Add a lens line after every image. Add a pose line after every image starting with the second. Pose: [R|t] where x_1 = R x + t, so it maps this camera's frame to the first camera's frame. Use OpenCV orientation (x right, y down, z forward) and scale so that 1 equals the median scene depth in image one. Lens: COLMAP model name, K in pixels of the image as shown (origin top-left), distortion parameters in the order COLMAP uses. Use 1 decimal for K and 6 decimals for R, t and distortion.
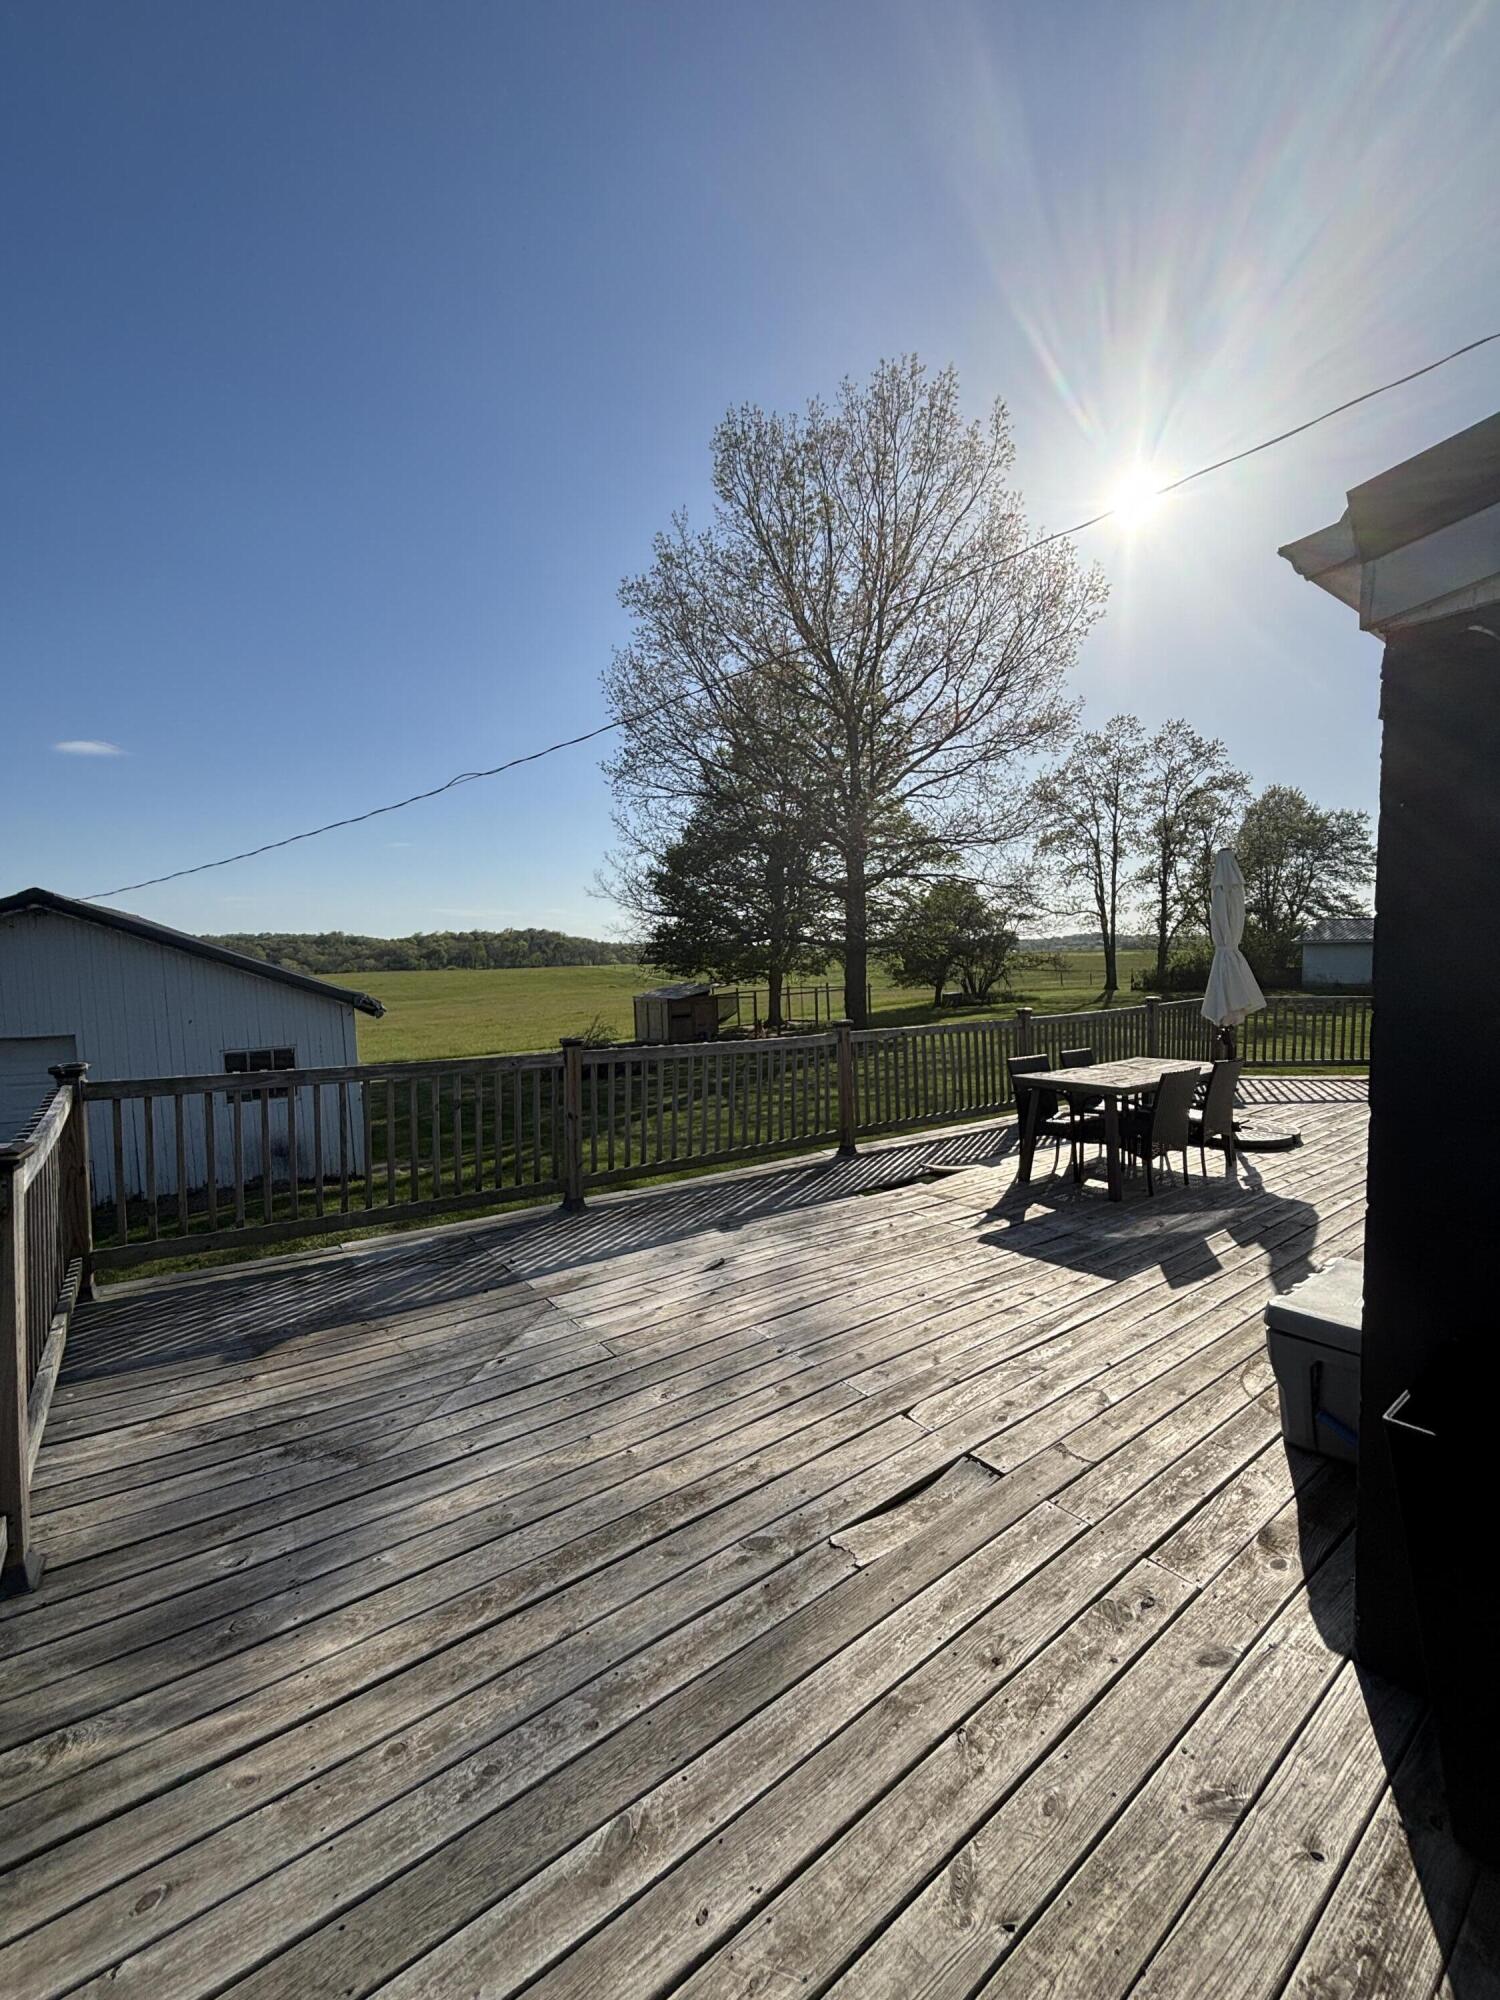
lens RADIAL K [[814.4, 0, 763.2], [0, 814.4, 1001.7], [0, 0, 1]] dist [-0.000216, 0.001145]
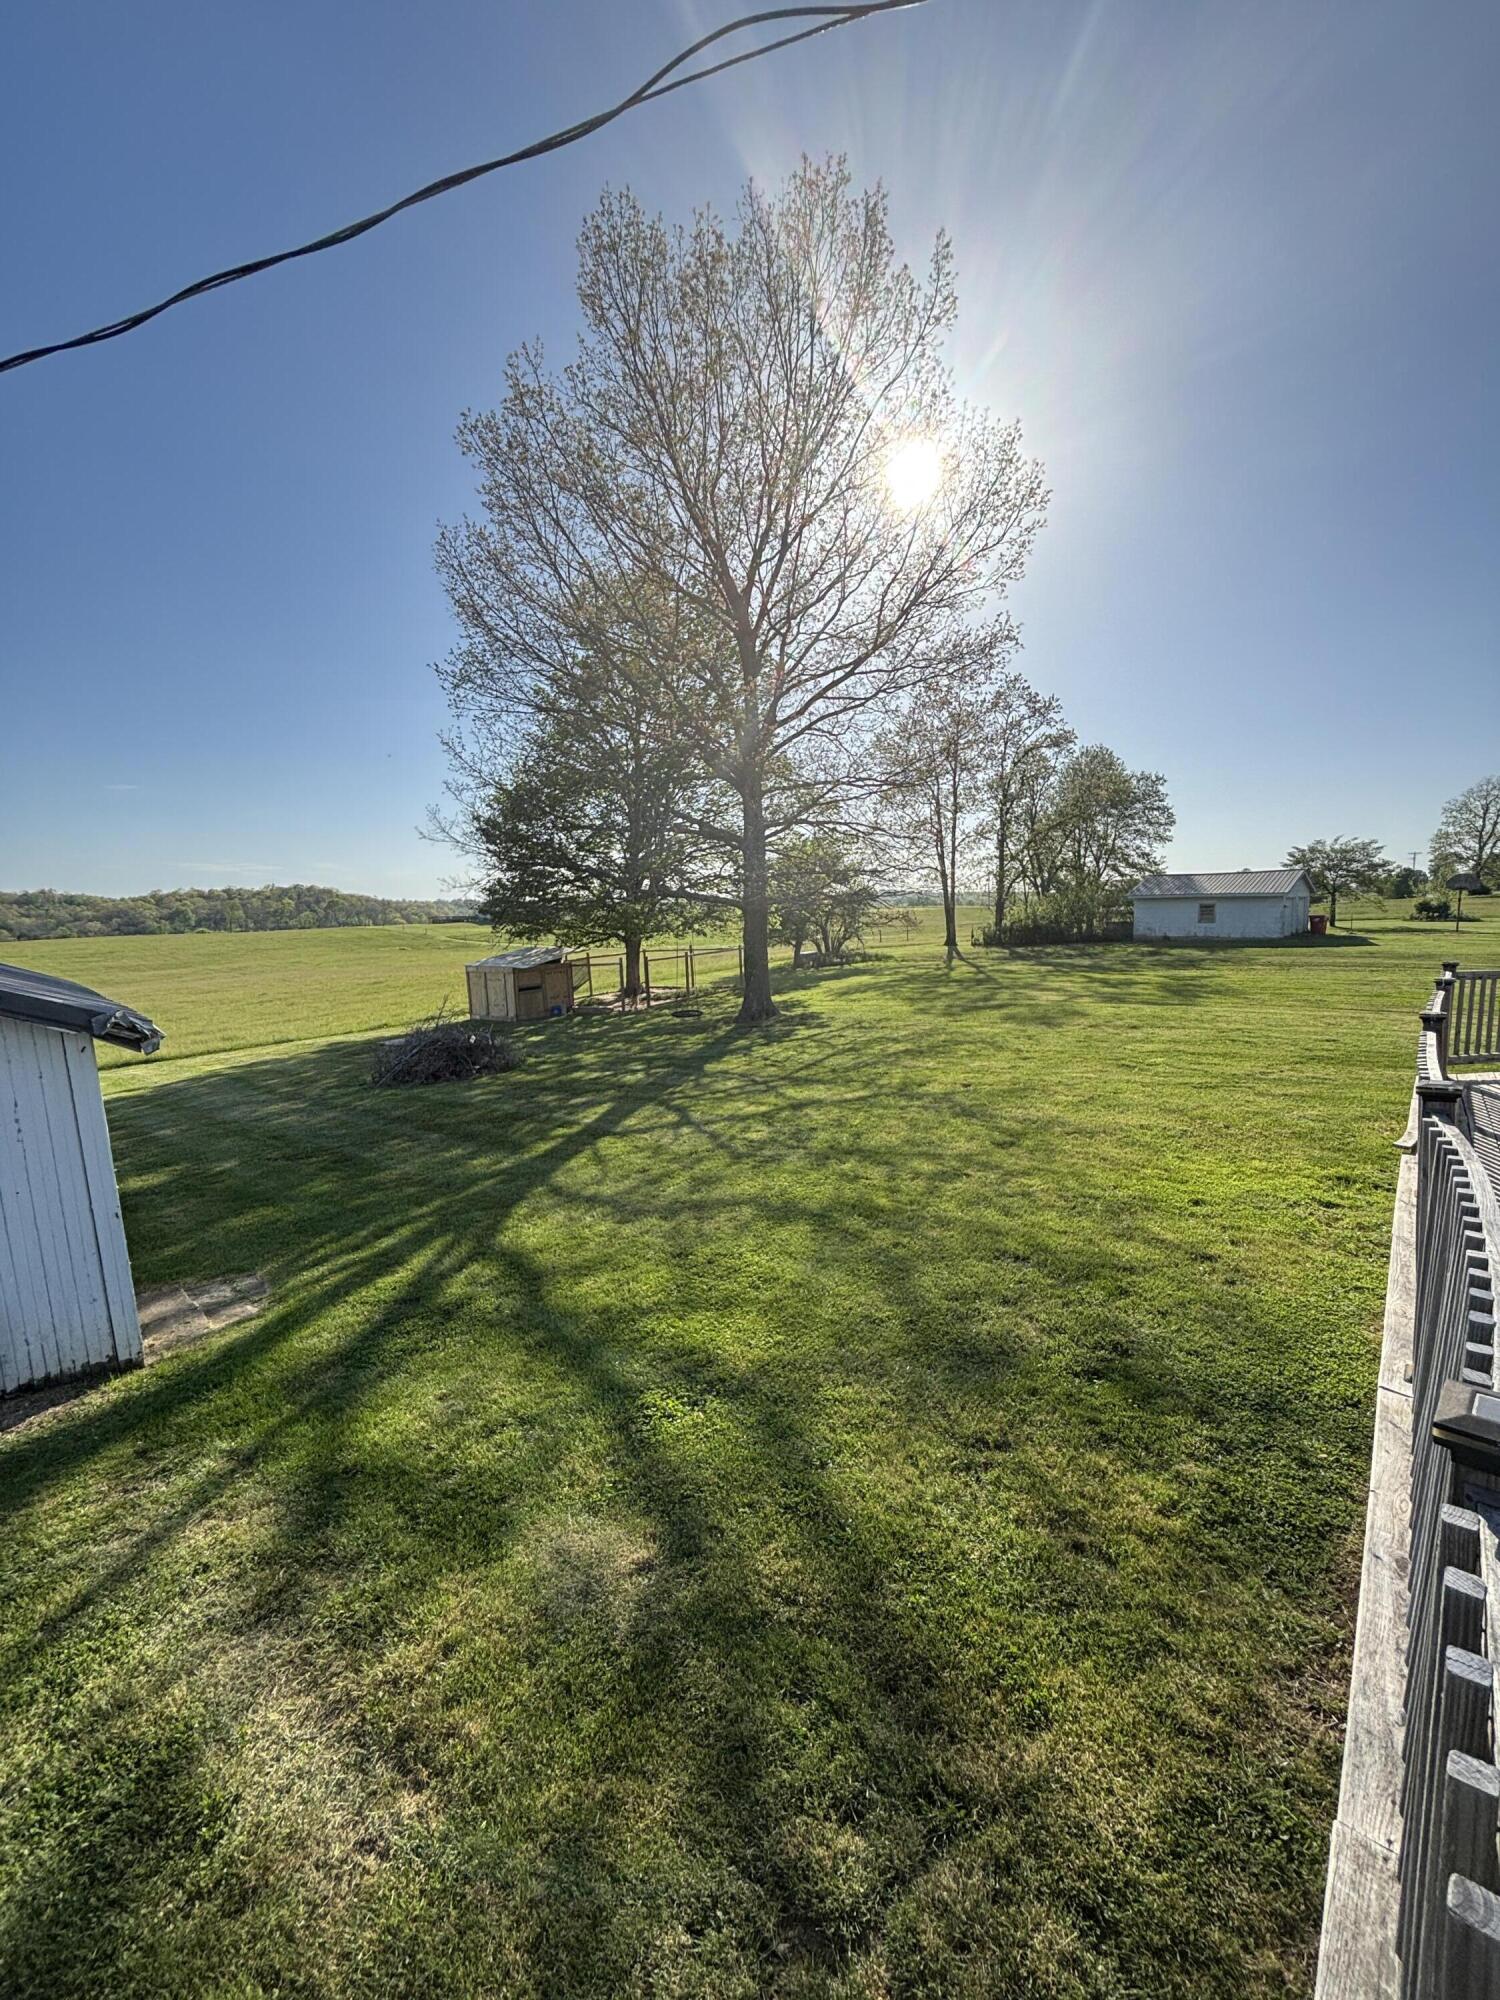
lens RADIAL K [[814.4, 0, 750.9], [0, 814.4, 996.7], [0, 0, 1]] dist [-0.000216, 0.001145]
pose [[0.974040, -0.030330, 0.224335, -0.264050], [0.020020, 0.998642, 0.048090, -0.035602], [-0.225489, -0.042351, 0.973325, 0.508840]]
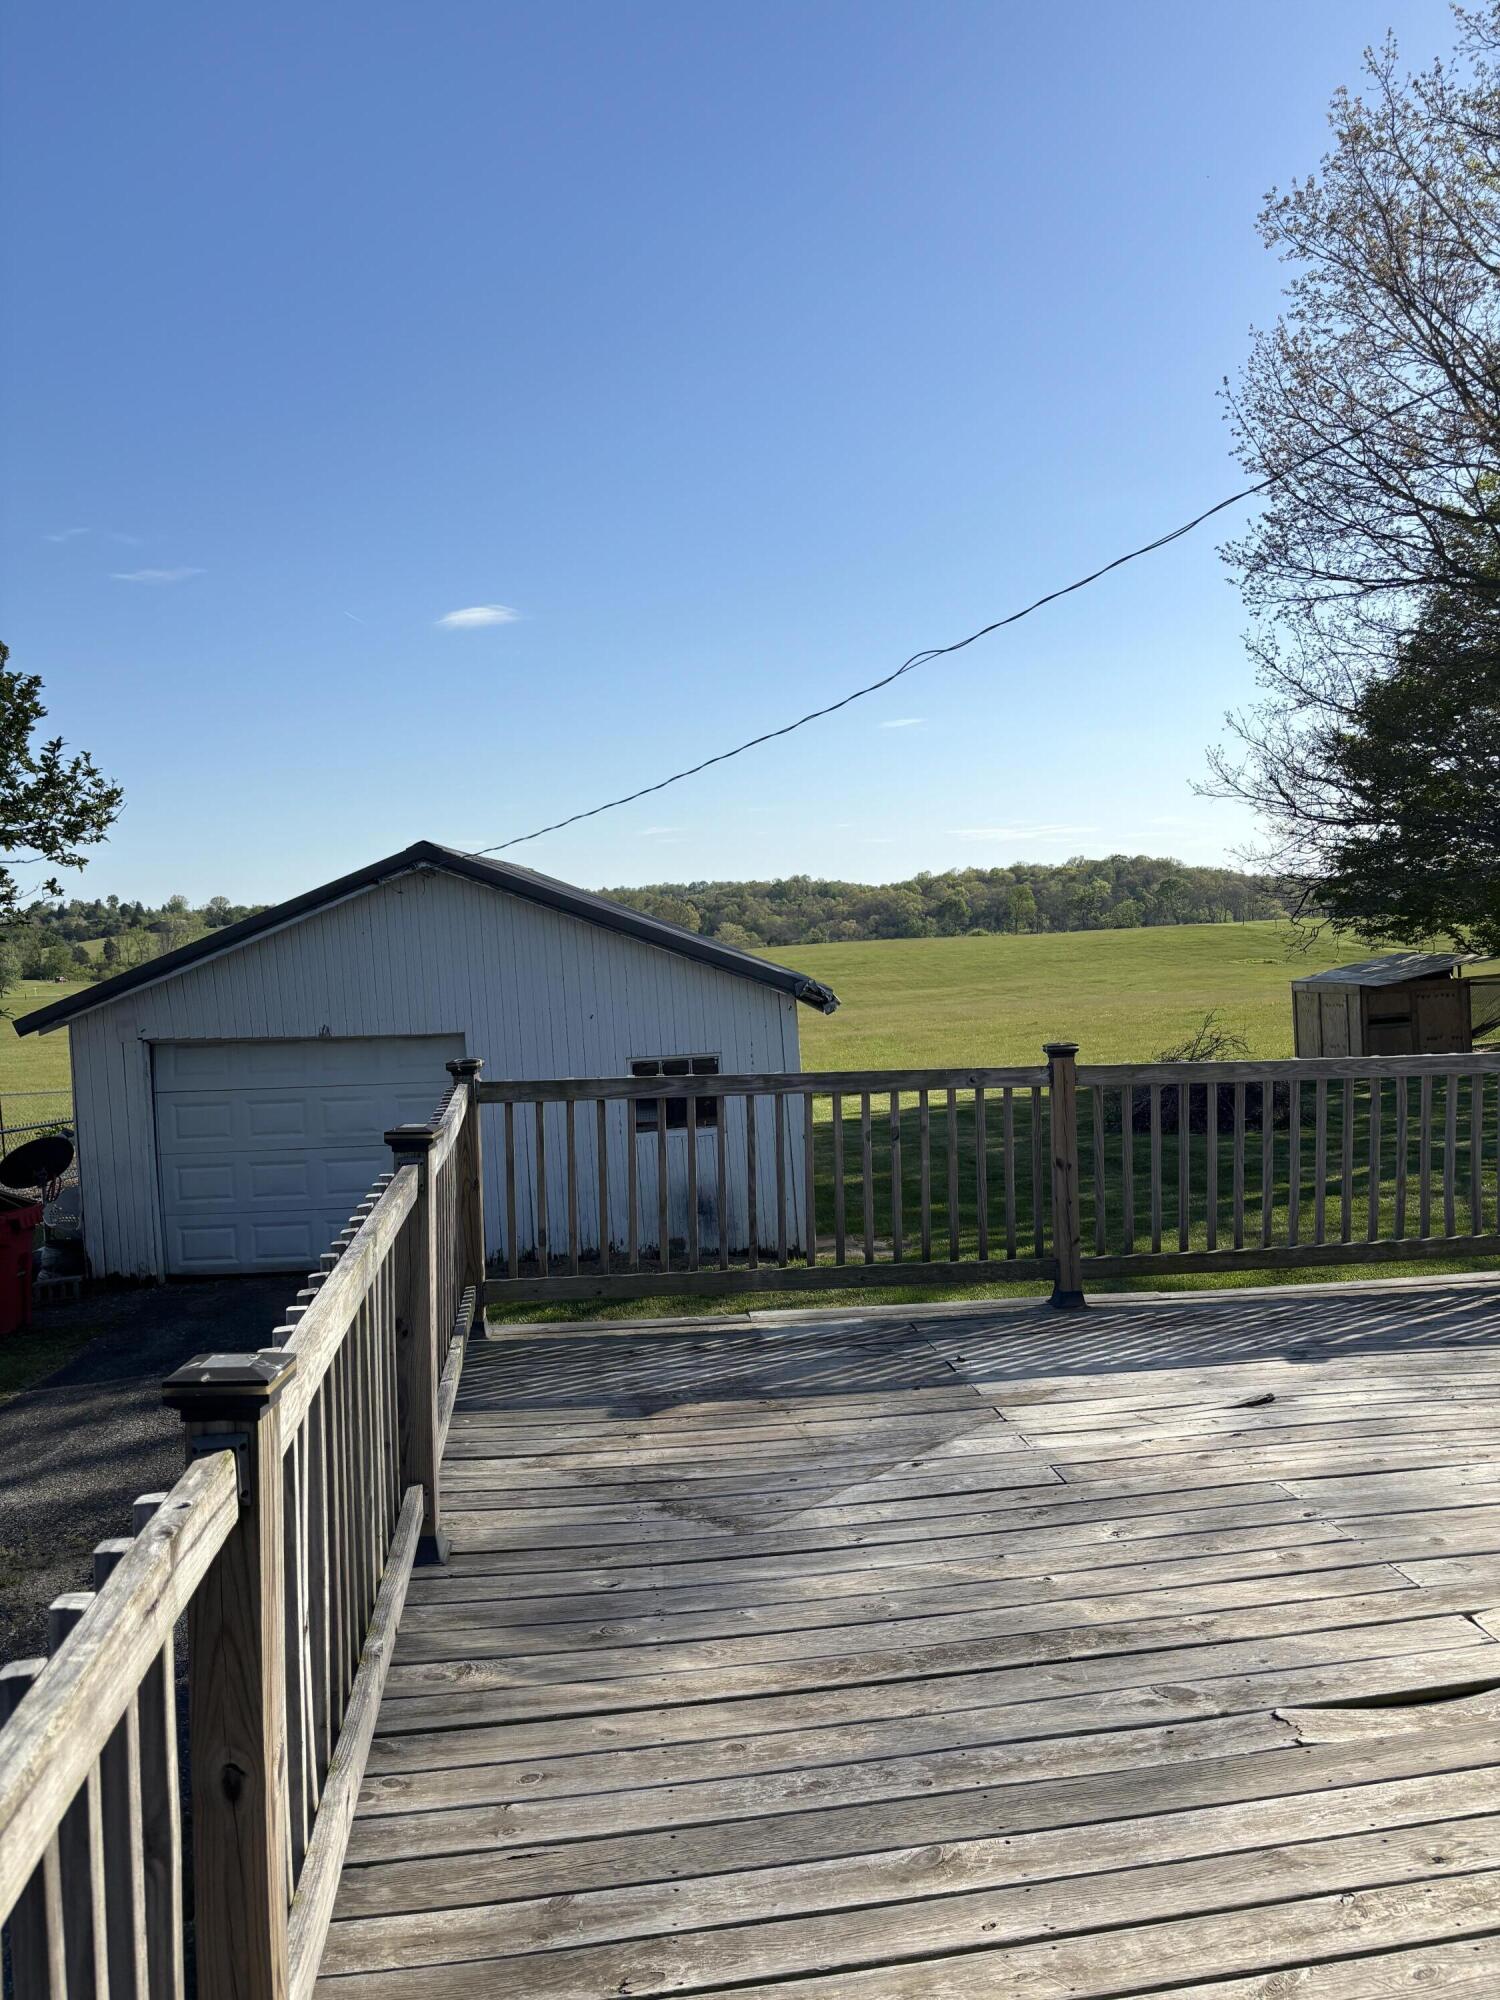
lens RADIAL K [[1525.7, 0, 766.7], [0, 1525.7, 987.4], [0, 0, 1]] dist [0.026627, -0.026401]
pose [[0.875817, -0.000102, -0.482643, 0.080548], [-0.001226, 0.999996, -0.002436, 0.002272], [0.482641, 0.002725, 0.875814, -0.101628]]
